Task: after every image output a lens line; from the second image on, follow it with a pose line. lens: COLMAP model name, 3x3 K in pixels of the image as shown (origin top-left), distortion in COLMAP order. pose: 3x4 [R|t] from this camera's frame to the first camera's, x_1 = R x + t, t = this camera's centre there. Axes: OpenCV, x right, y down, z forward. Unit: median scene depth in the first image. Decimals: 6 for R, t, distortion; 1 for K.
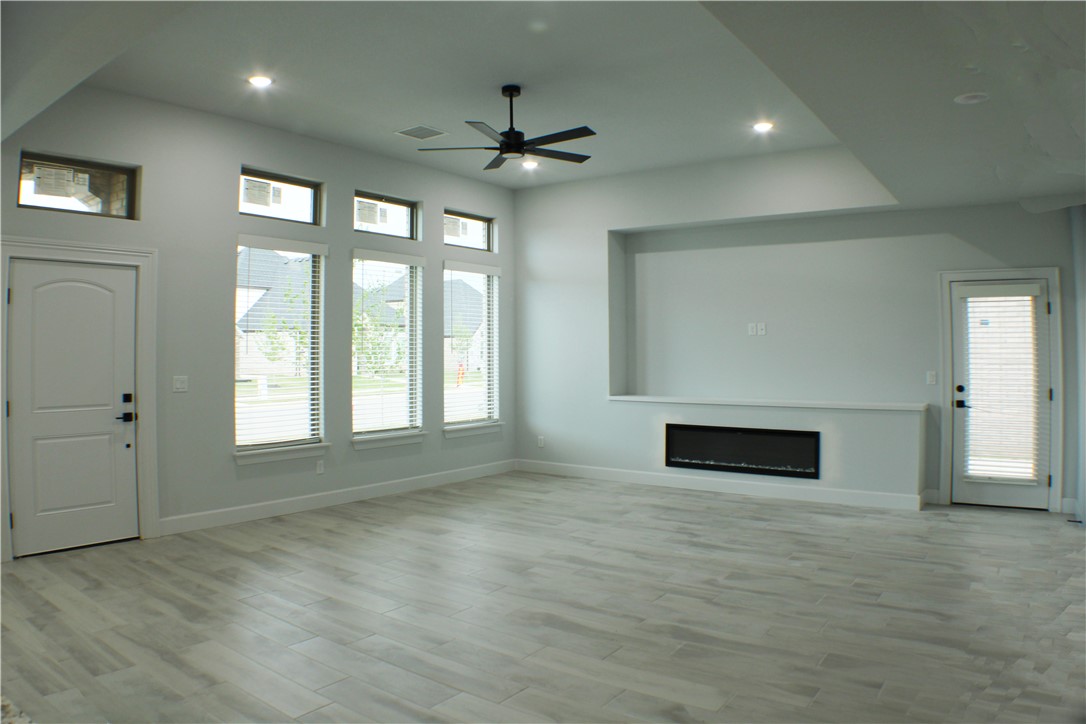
lens RADIAL K [[757.6, 0, 493.3], [0, 757.6, 361.5], [0, 0, 1]] dist [-0.188141, 0.036611]
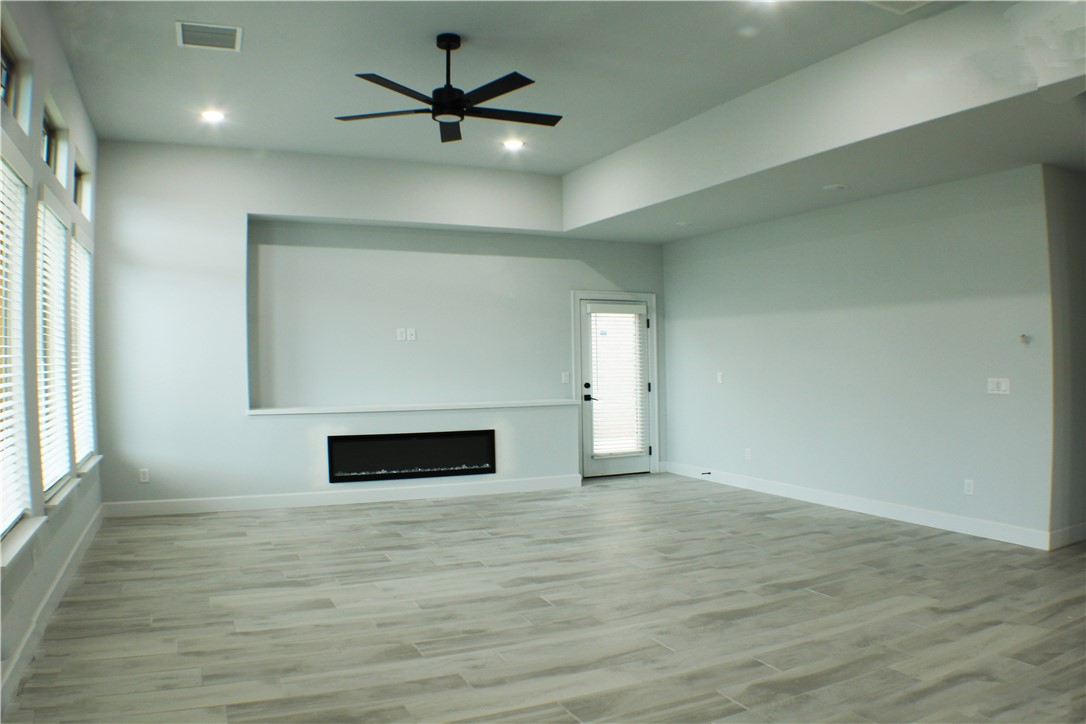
lens RADIAL K [[757.6, 0, 493.3], [0, 757.6, 361.5], [0, 0, 1]] dist [-0.188141, 0.036611]
pose [[0.482027, -0.003184, 0.876151, -0.603959], [0.015546, 0.999867, -0.004919, -0.000047], [-0.876019, 0.015992, 0.482012, 0.500030]]
